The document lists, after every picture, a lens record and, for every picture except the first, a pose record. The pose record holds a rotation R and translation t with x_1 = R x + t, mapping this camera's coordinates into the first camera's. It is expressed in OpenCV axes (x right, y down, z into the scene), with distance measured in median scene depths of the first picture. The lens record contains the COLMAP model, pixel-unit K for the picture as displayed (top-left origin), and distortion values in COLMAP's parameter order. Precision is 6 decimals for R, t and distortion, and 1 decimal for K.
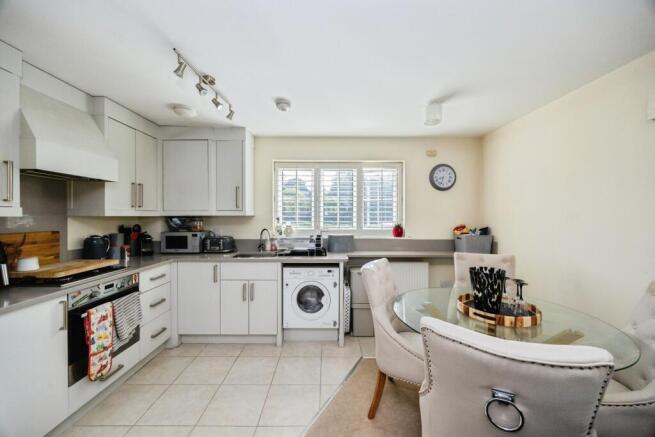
lens RADIAL K [[252.4, 0, 326.6], [0, 252.4, 217.1], [0, 0, 1]] dist [0.000052, -0.000042]
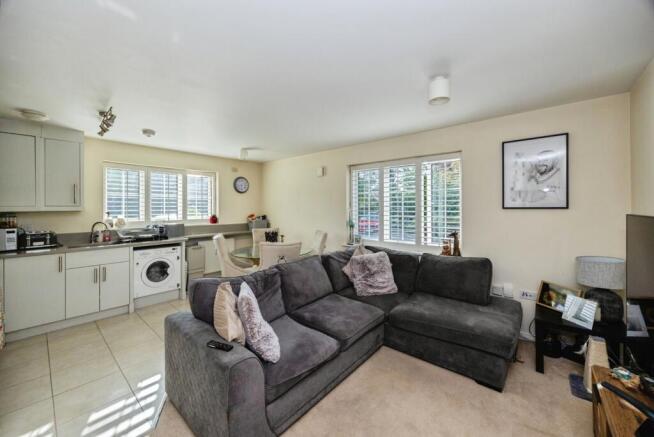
lens RADIAL K [[252.0, 0, 326.1], [0, 252.0, 217.1], [0, 0, 1]] dist [0.000052, -0.000042]
pose [[0.655954, -0.034536, 0.754010, -0.466960], [0.009342, 0.999248, 0.037642, -0.009236], [-0.754743, -0.017647, 0.655783, -0.543290]]
